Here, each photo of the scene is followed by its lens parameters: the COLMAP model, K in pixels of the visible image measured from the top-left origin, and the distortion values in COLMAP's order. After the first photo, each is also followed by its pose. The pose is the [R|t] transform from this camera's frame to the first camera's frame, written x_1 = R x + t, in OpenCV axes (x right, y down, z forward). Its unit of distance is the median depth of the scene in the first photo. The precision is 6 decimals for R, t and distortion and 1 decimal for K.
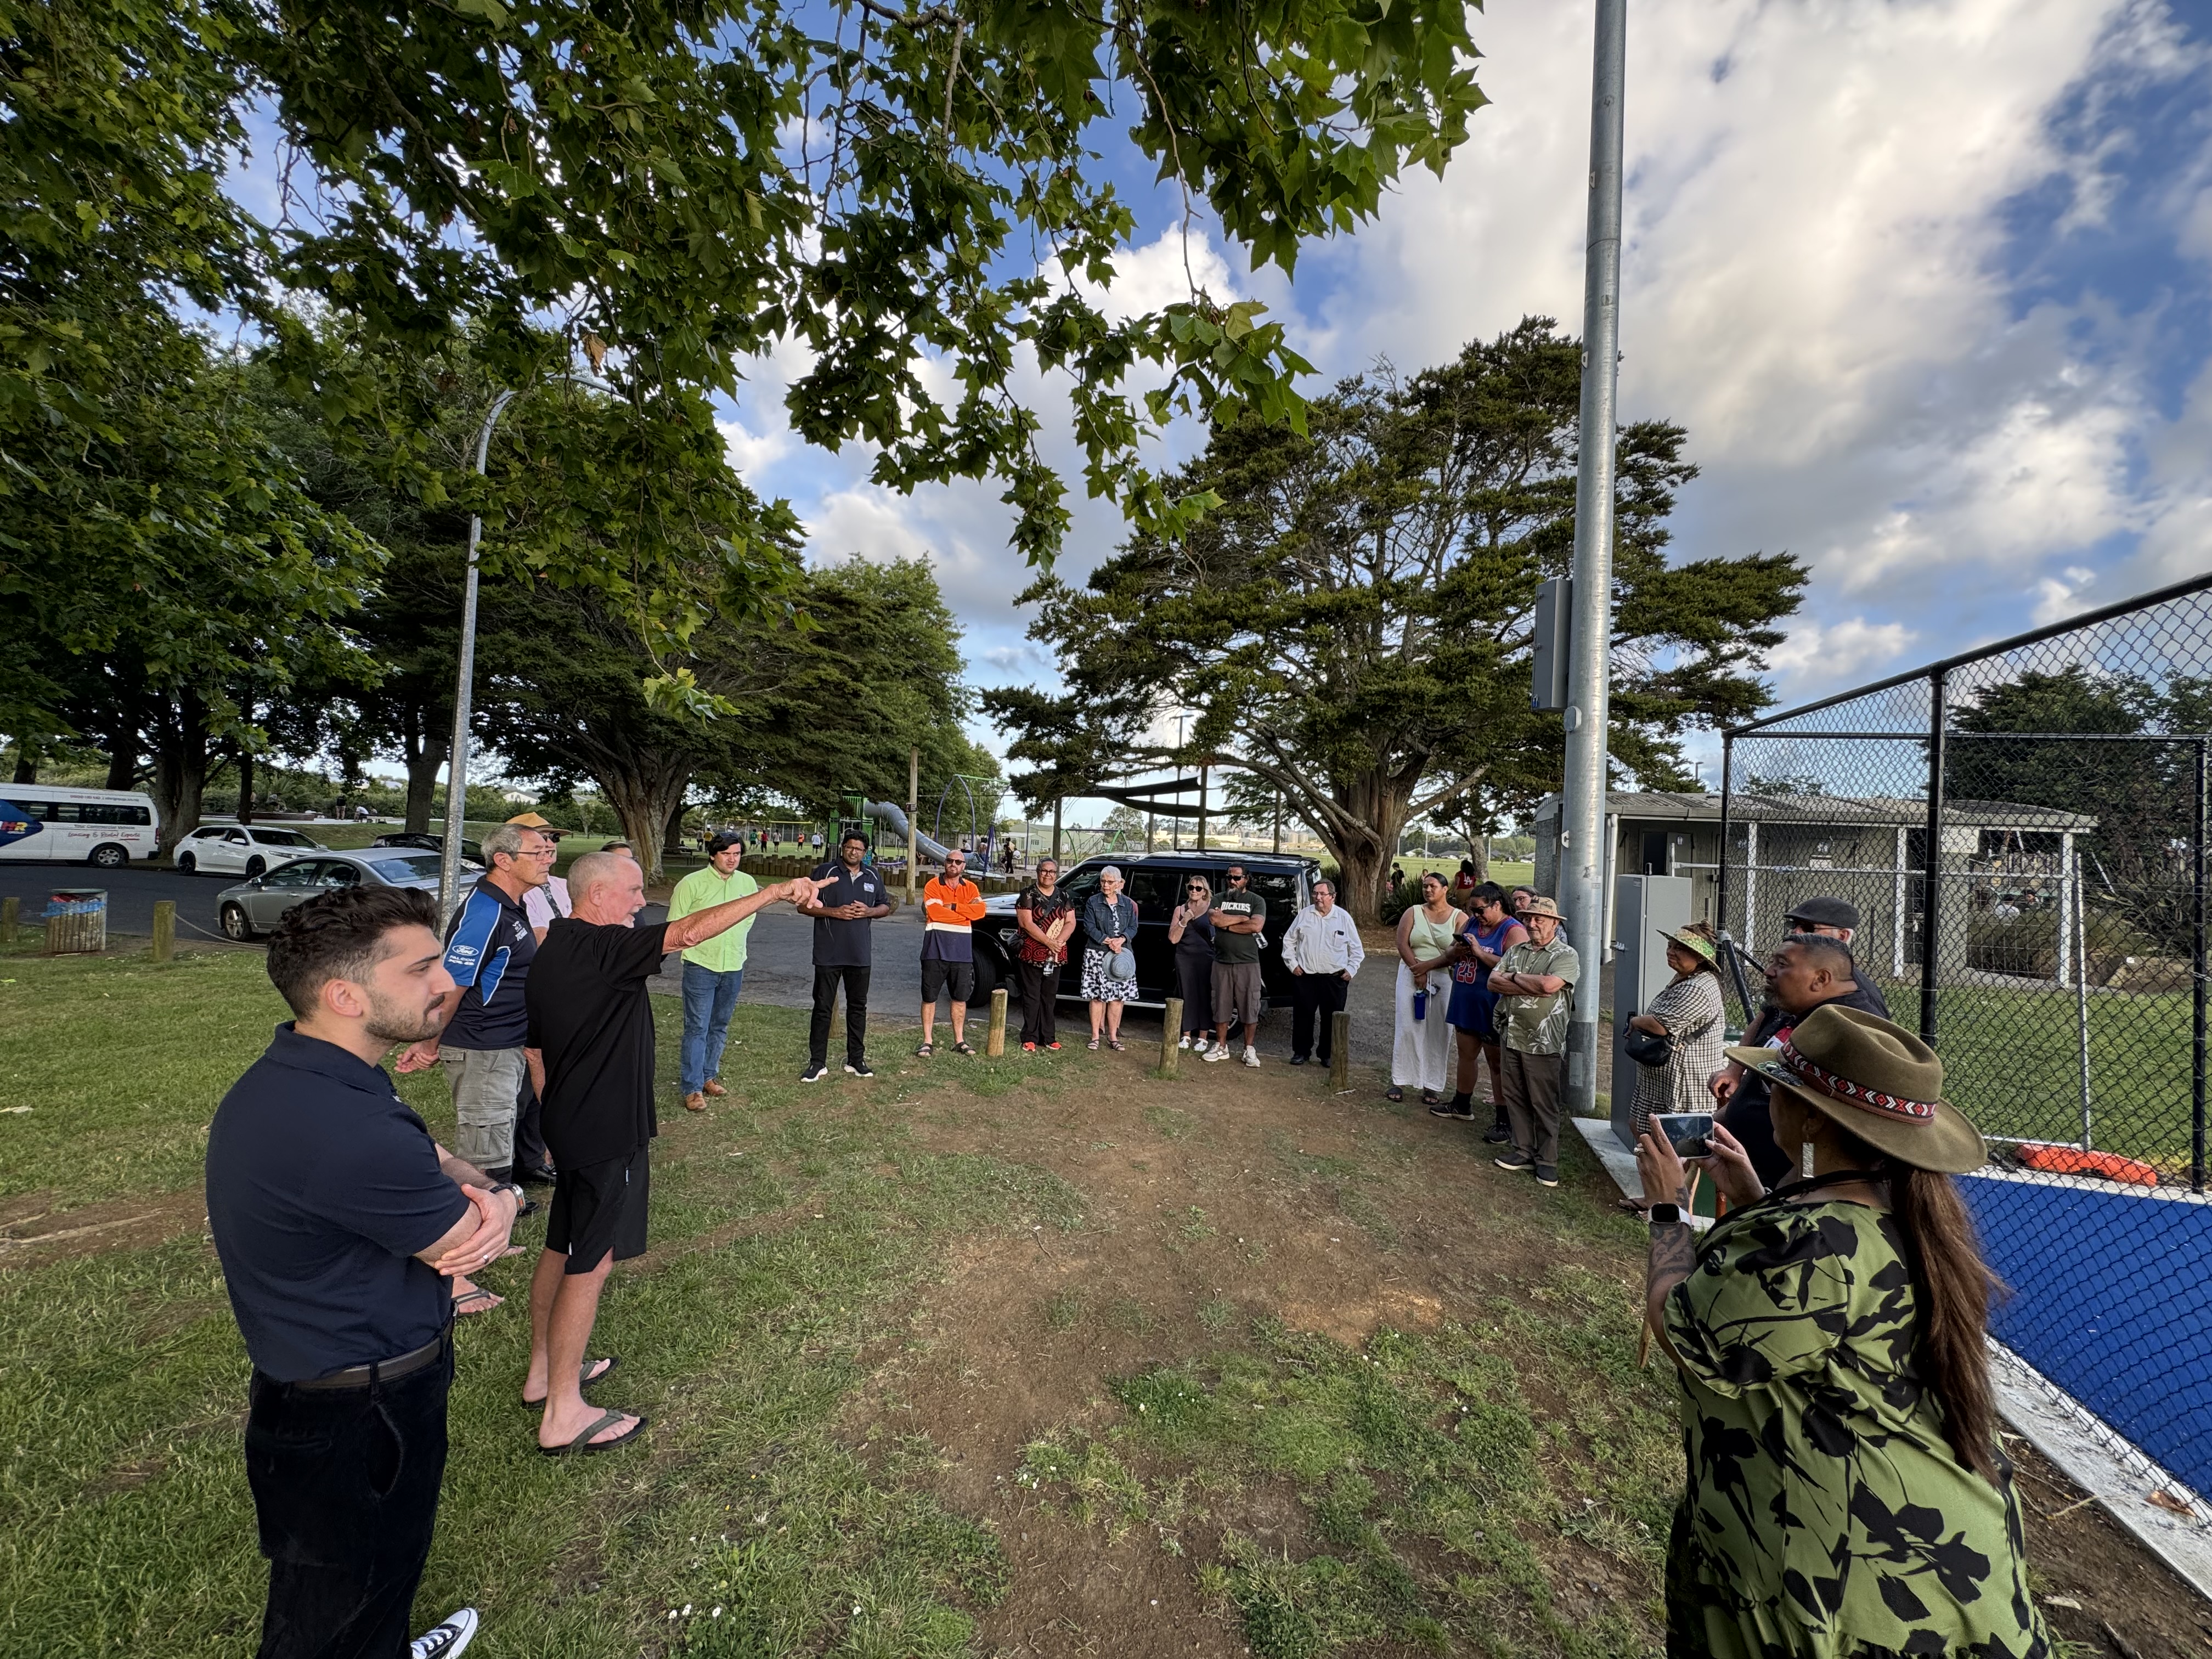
lens RADIAL K [[937.5, 0, 1106.0], [0, 937.5, 829.5], [0, 0, 1]] dist [-0.000612, -0.000010]
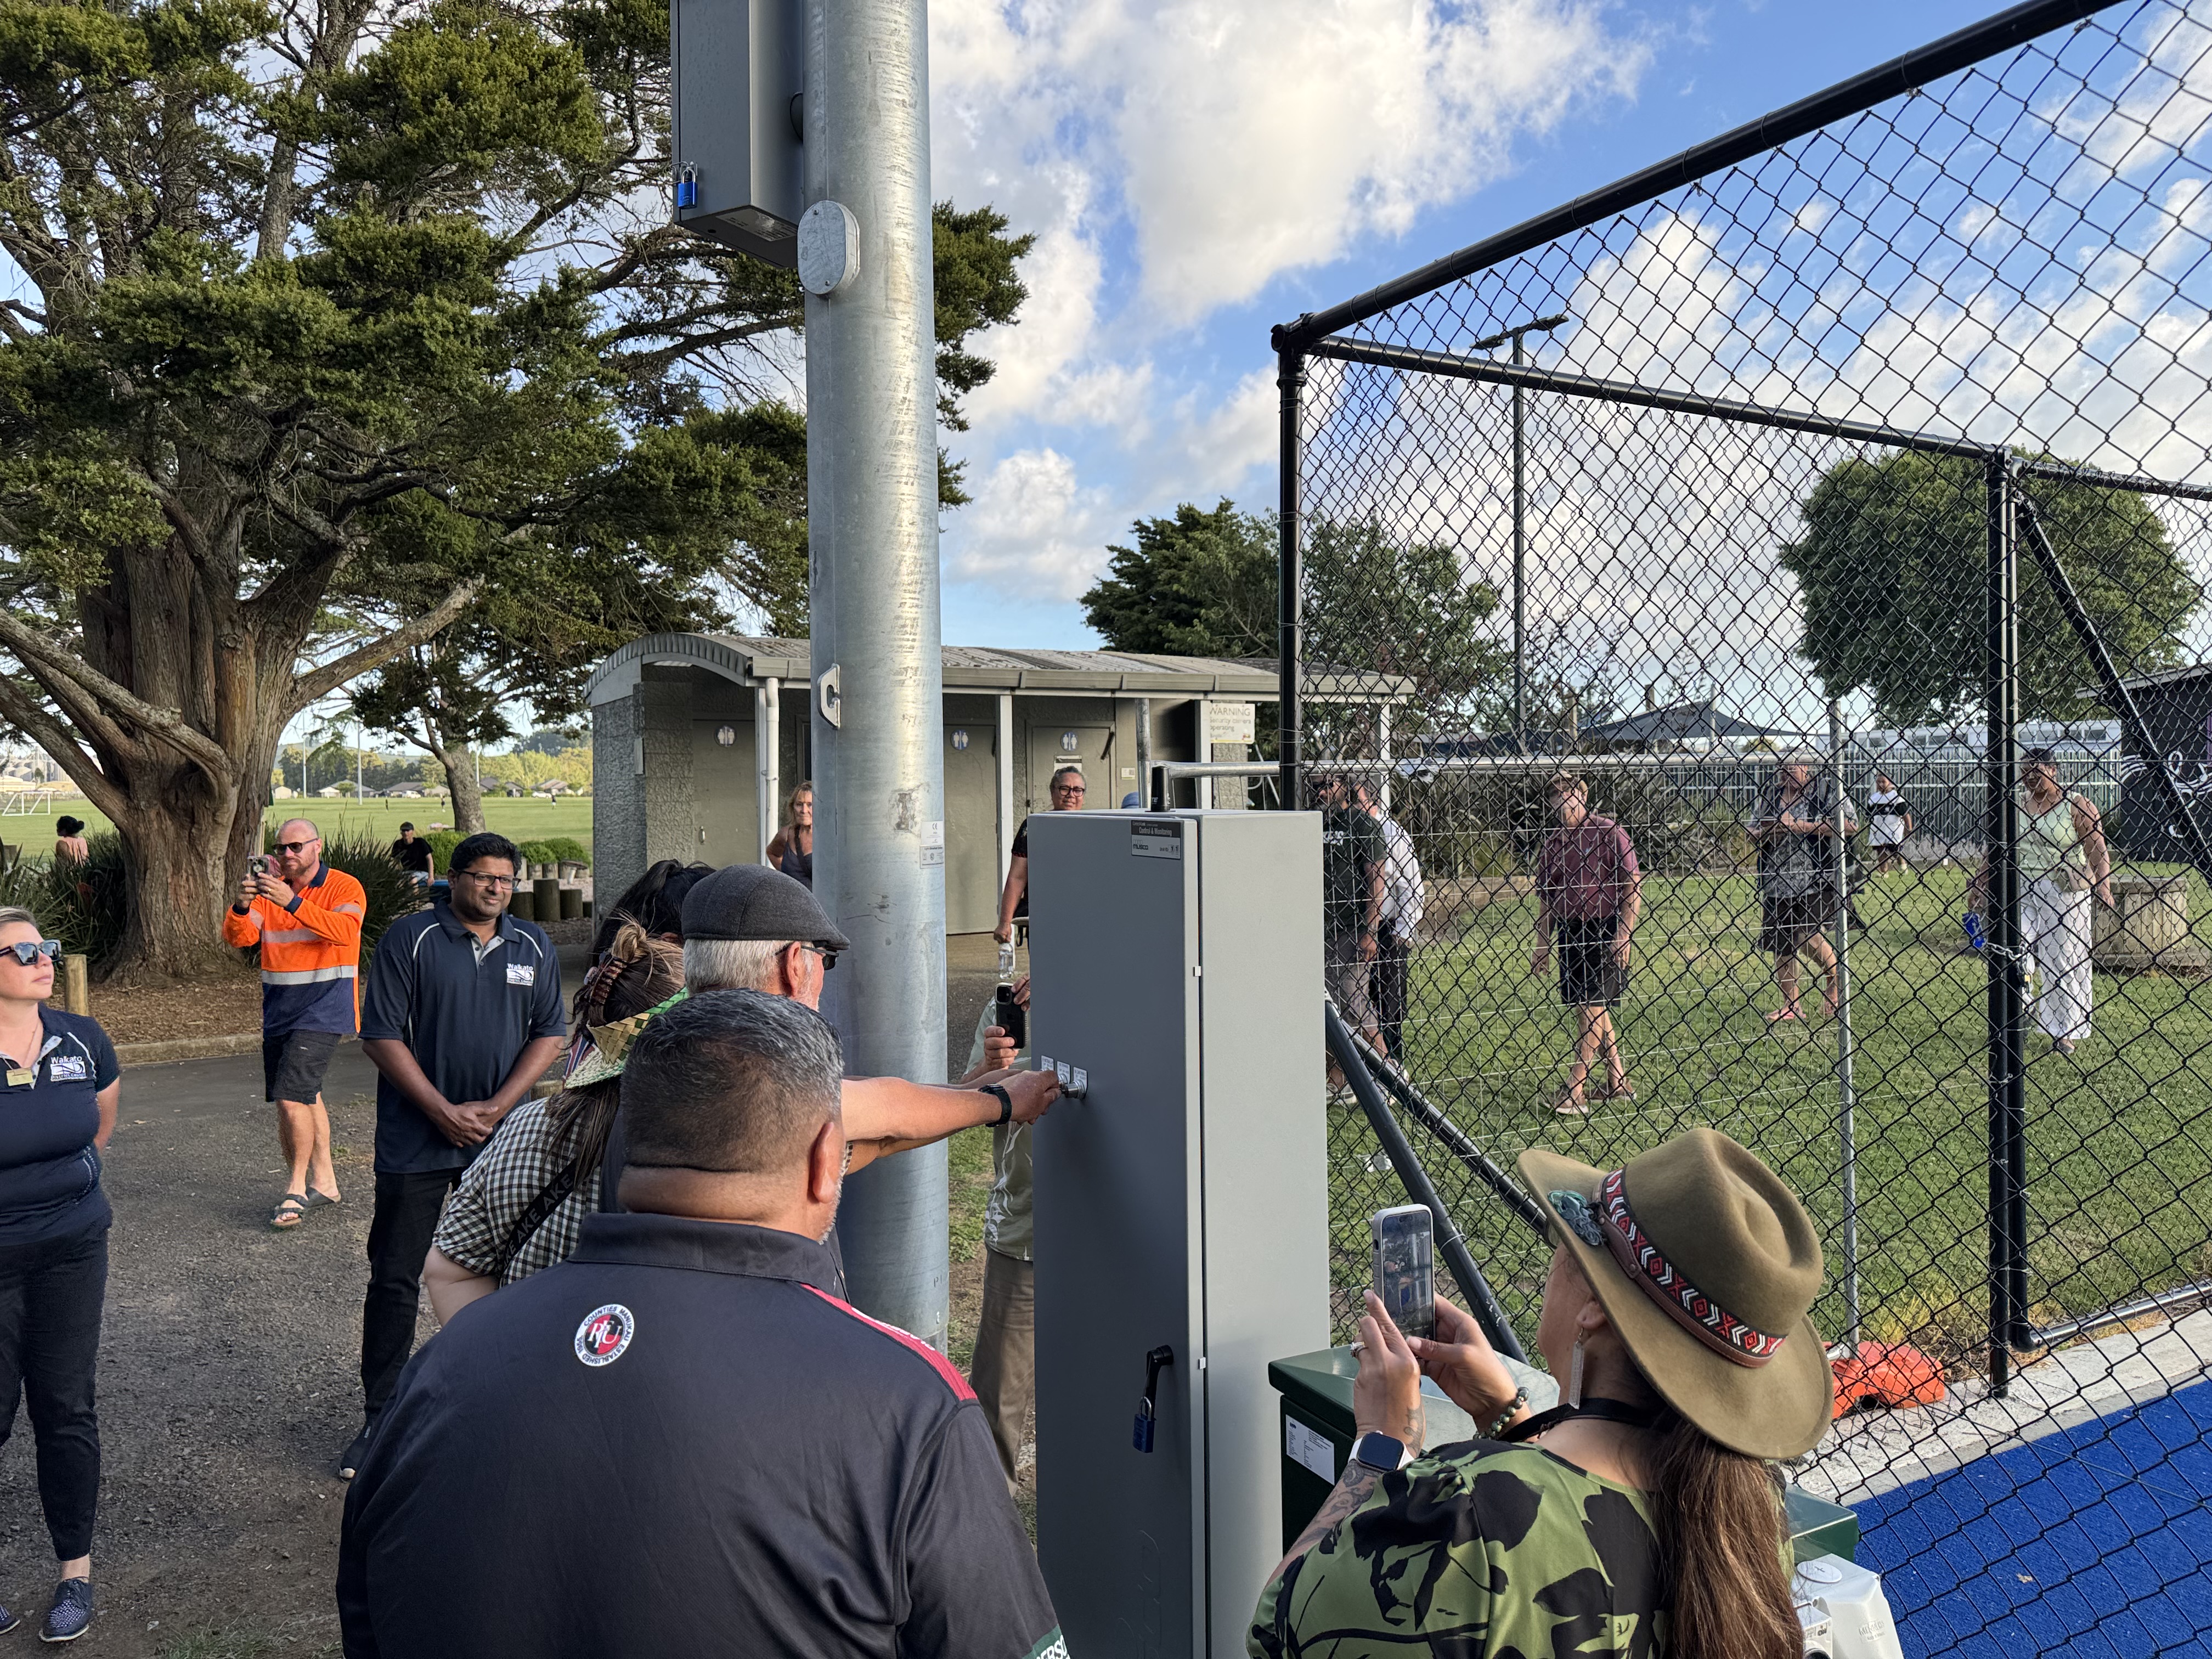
lens RADIAL K [[1571.2, 0, 1106.0], [0, 1571.2, 829.5], [0, 0, 1]] dist [-0.001526, 0.000064]
pose [[0.715875, -0.065760, 0.695125, 0.089317], [0.028448, 0.997475, 0.065065, 0.008575], [-0.697649, -0.026803, 0.715939, 0.241380]]
